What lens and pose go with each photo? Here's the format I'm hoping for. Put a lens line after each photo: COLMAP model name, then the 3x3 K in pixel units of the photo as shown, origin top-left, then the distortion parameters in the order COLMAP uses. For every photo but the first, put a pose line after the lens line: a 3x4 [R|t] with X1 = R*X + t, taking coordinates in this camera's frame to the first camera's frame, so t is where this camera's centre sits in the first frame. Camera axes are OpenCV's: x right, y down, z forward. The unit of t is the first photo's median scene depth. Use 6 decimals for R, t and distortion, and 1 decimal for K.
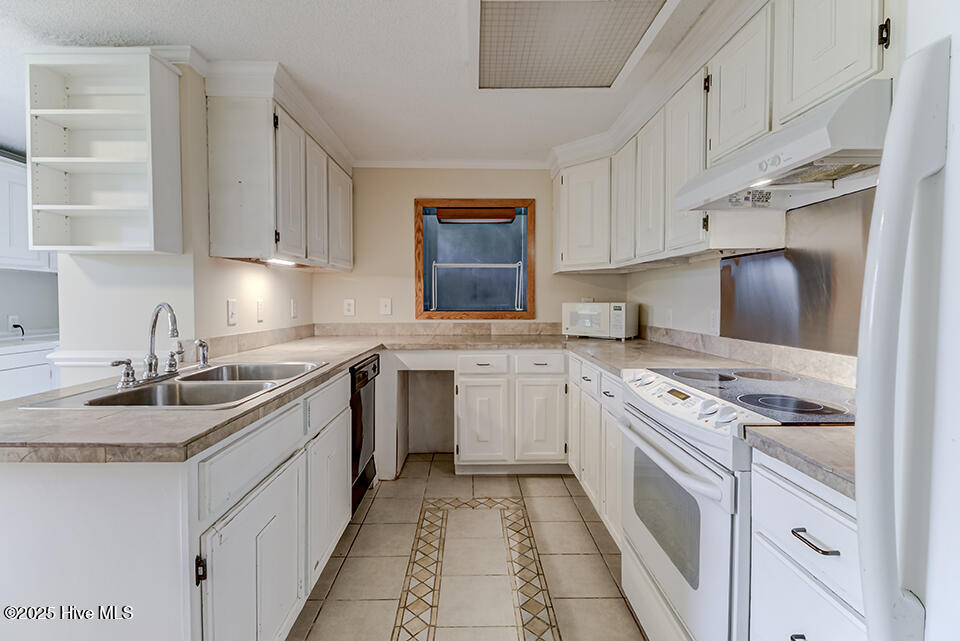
lens RADIAL K [[439.7, 0, 481.0], [0, 439.7, 310.4], [0, 0, 1]] dist [0.027269, -0.015578]
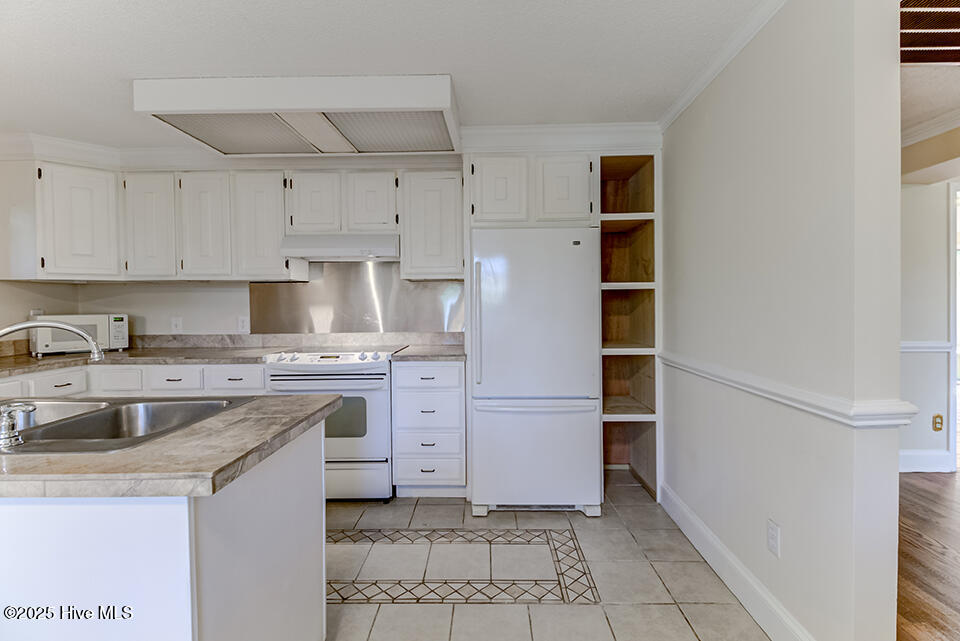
lens RADIAL K [[439.7, 0, 481.0], [0, 439.7, 310.4], [0, 0, 1]] dist [0.027269, -0.015578]
pose [[0.034688, -0.011568, 0.999331, -0.964288], [0.036474, 0.999282, 0.010302, -0.008411], [-0.998732, 0.036092, 0.035085, 0.167997]]
